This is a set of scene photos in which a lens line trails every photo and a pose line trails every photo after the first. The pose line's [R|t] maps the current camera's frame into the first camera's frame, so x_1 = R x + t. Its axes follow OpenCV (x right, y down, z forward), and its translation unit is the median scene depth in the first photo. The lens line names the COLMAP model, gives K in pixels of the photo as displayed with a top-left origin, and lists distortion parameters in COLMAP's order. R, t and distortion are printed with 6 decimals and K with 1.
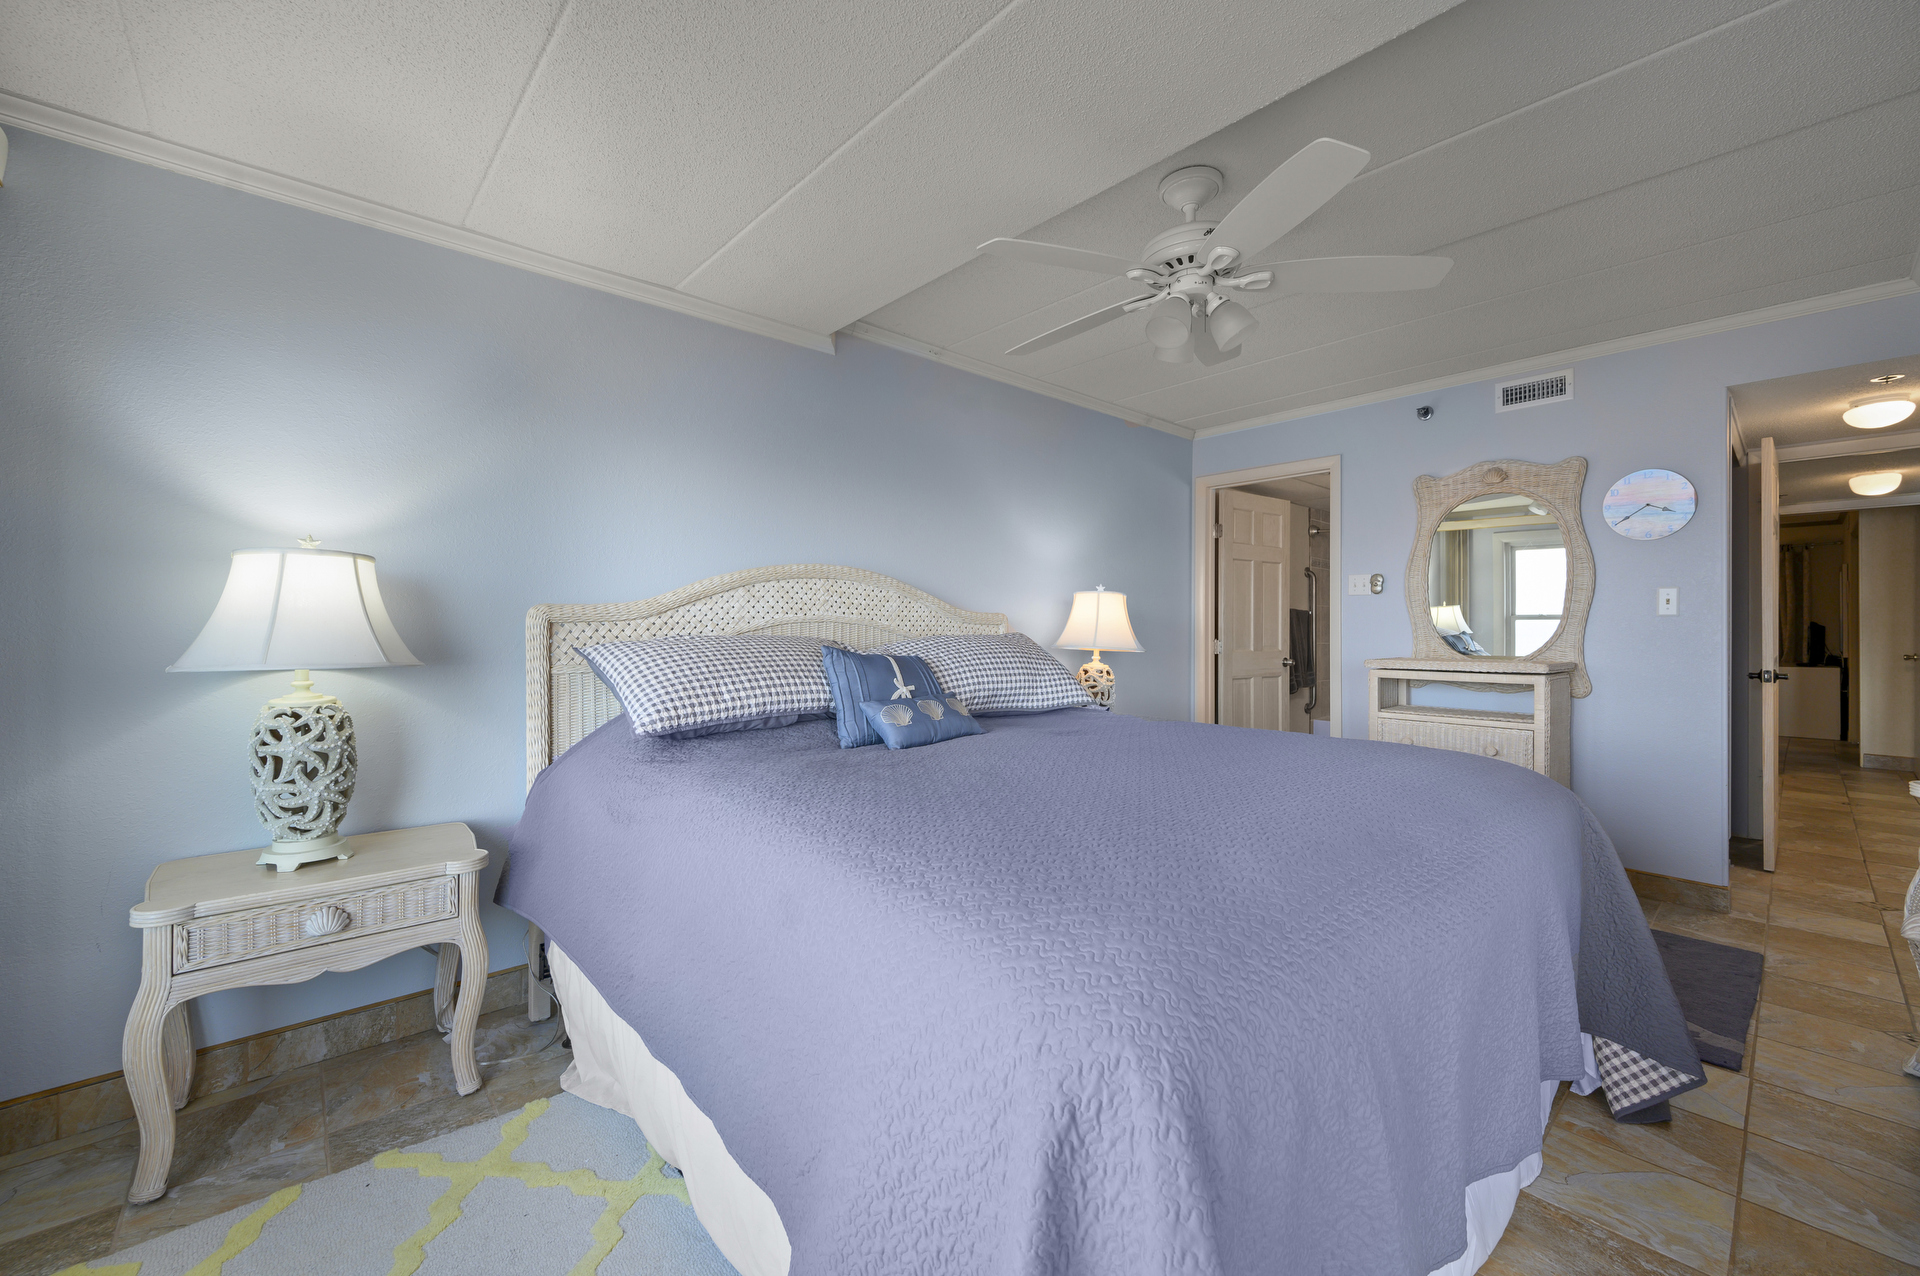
lens RADIAL K [[776.6, 0, 960.8], [0, 776.6, 630.5], [0, 0, 1]] dist [-0.000783, -0.000066]
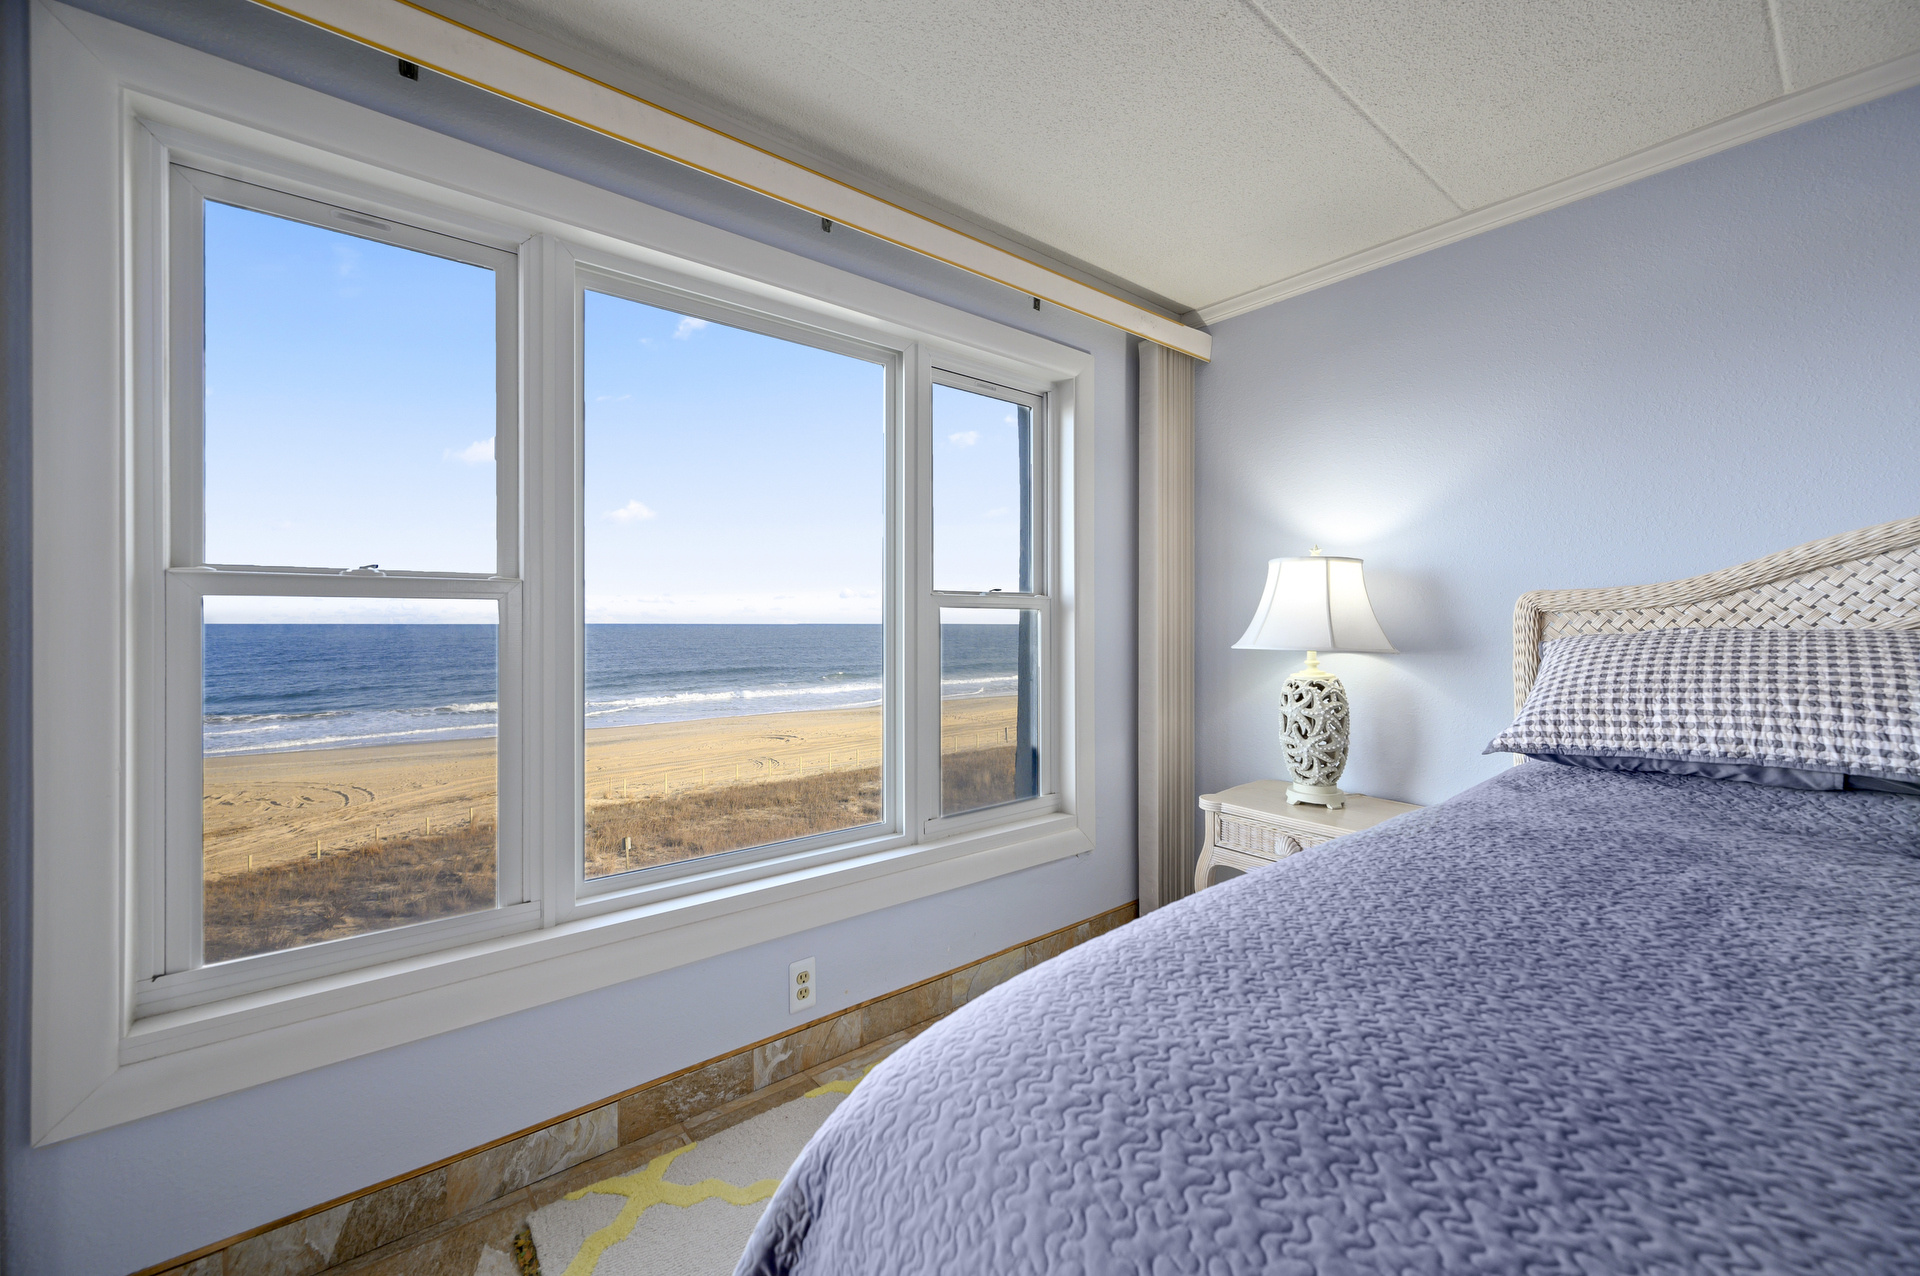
lens RADIAL K [[776.6, 0, 962.9], [0, 776.6, 631.7], [0, 0, 1]] dist [-0.000783, -0.000066]
pose [[-0.062386, 0.012350, -0.997976, 0.409421], [-0.004878, 0.999908, 0.012679, 0.004332], [0.998040, 0.005660, -0.062320, 0.454161]]
